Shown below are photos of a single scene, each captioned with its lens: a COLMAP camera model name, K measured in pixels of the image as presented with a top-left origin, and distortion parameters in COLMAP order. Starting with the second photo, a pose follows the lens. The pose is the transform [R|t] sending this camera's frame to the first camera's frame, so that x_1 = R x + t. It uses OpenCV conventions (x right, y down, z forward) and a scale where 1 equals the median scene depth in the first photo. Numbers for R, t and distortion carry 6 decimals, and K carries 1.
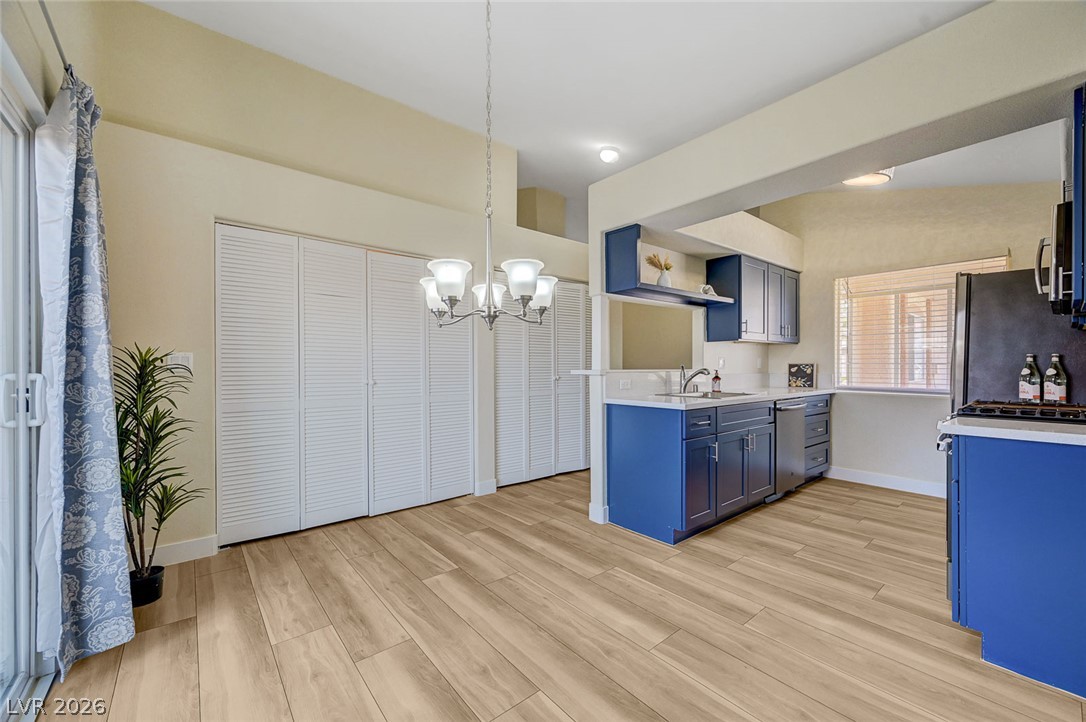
lens RADIAL K [[431.3, 0, 544.1], [0, 431.3, 367.8], [0, 0, 1]] dist [0.000903, 0.000462]
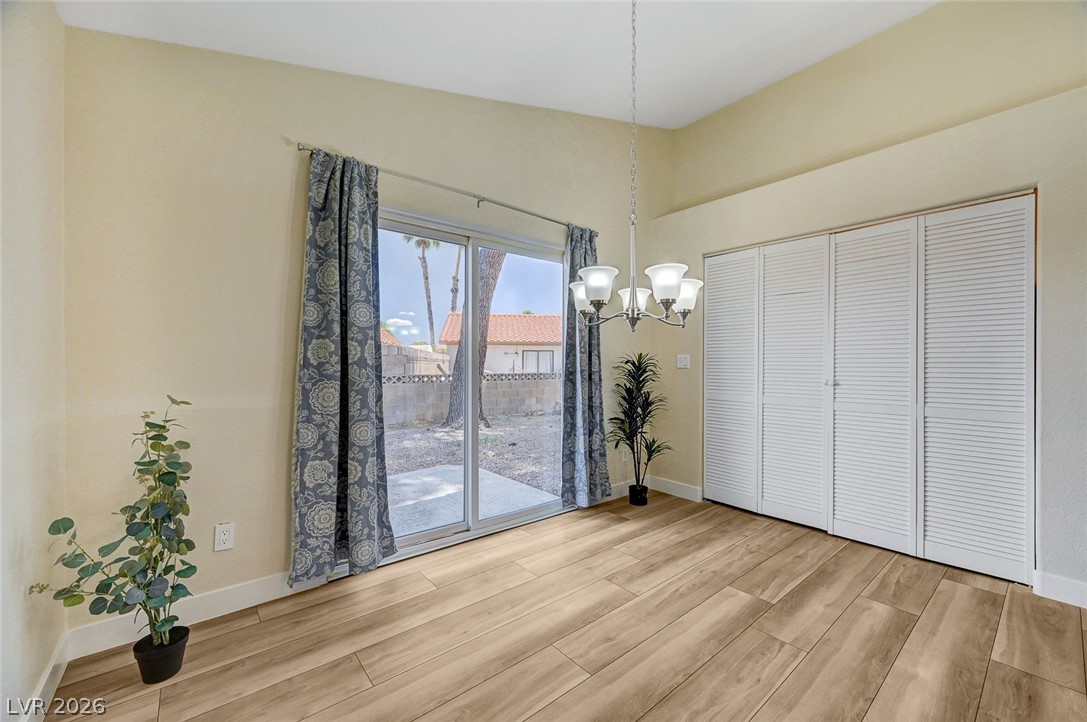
lens RADIAL K [[427.3, 0, 544.7], [0, 427.3, 365.2], [0, 0, 1]] dist [-0.000750, -0.000029]
pose [[-0.002211, 0.005506, -0.999982, 0.502665], [-0.003392, 0.999979, 0.005513, -0.006397], [0.999992, 0.003404, -0.002192, 0.434124]]
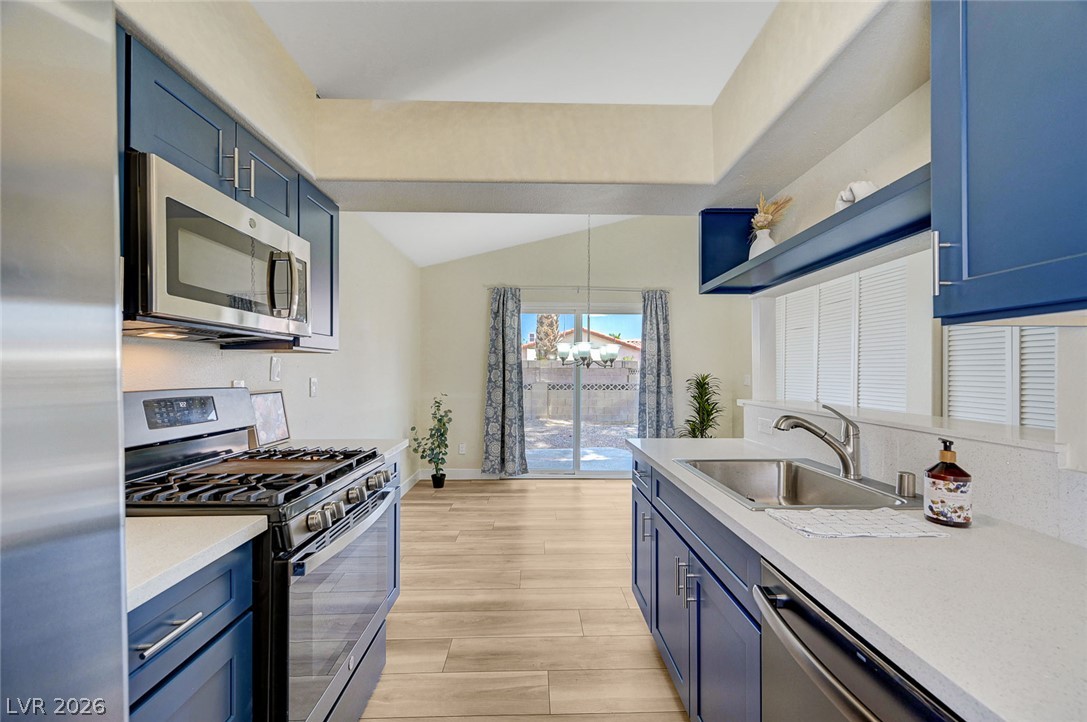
lens RADIAL K [[431.7, 0, 544.6], [0, 431.7, 367.8], [0, 0, 1]] dist [0.000903, 0.000462]
pose [[-0.619271, -0.005072, -0.785161, 0.952592], [-0.004561, 0.999986, -0.002862, -0.048071], [0.785164, 0.001808, -0.619285, 1.201509]]
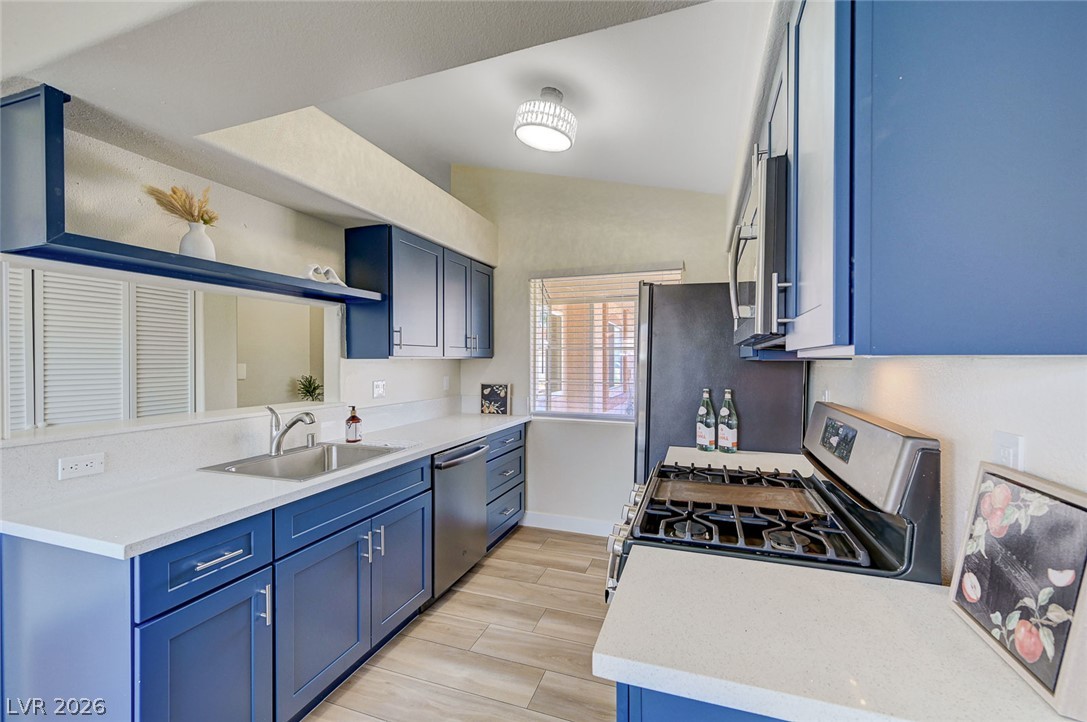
lens RADIAL K [[444.6, 0, 545.1], [0, 444.6, 363.8], [0, 0, 1]] dist [-0.000088, -0.000061]
pose [[0.858167, -0.001702, 0.513368, 0.382292], [0.000933, 0.999998, 0.001755, -0.069423], [-0.513370, -0.001027, 0.858167, 0.383900]]
